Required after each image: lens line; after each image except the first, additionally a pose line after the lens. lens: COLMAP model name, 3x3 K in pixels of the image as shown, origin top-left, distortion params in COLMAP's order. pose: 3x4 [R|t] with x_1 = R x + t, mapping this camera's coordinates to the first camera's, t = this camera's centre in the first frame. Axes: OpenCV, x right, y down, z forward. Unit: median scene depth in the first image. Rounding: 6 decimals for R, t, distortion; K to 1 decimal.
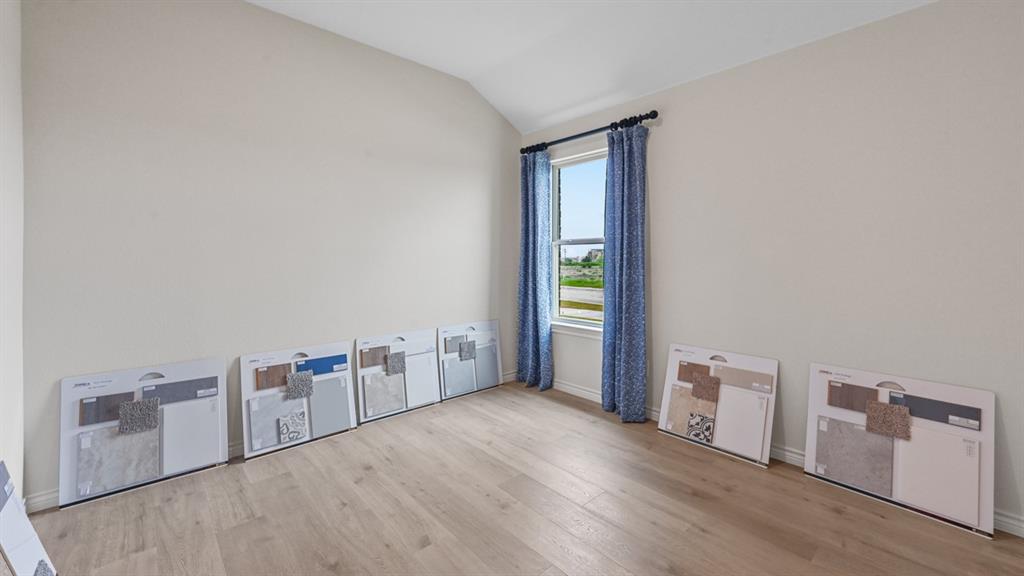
lens RADIAL K [[410.4, 0, 509.6], [0, 410.4, 283.9], [0, 0, 1]] dist [0.006085, 0.000471]
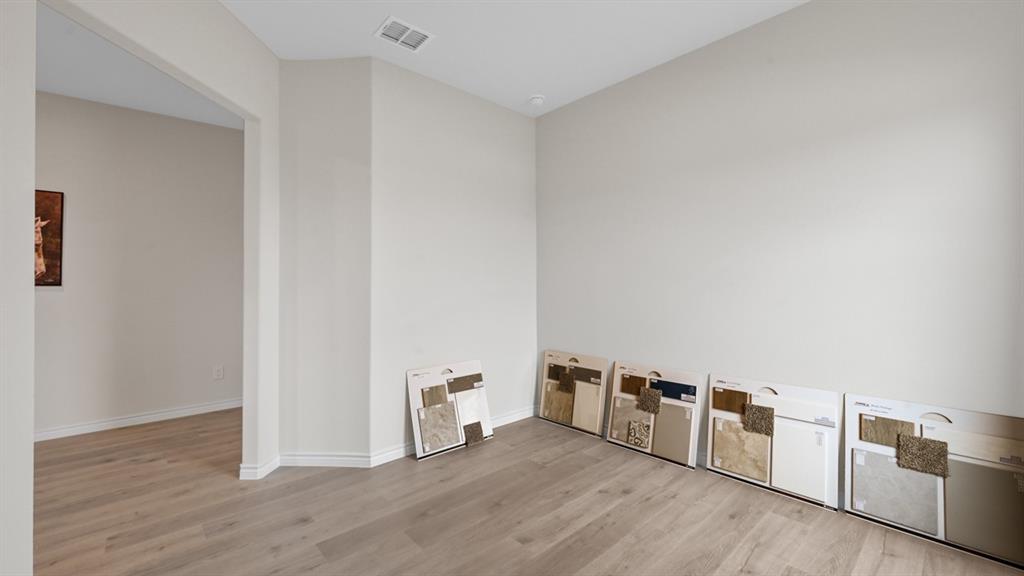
lens RADIAL K [[410.4, 0, 509.1], [0, 410.4, 286.6], [0, 0, 1]] dist [0.006085, 0.000471]
pose [[0.011947, -0.002821, -0.999925, 0.587121], [-0.060215, 0.998179, -0.003536, -0.032438], [0.998114, 0.060252, 0.011755, 0.586711]]
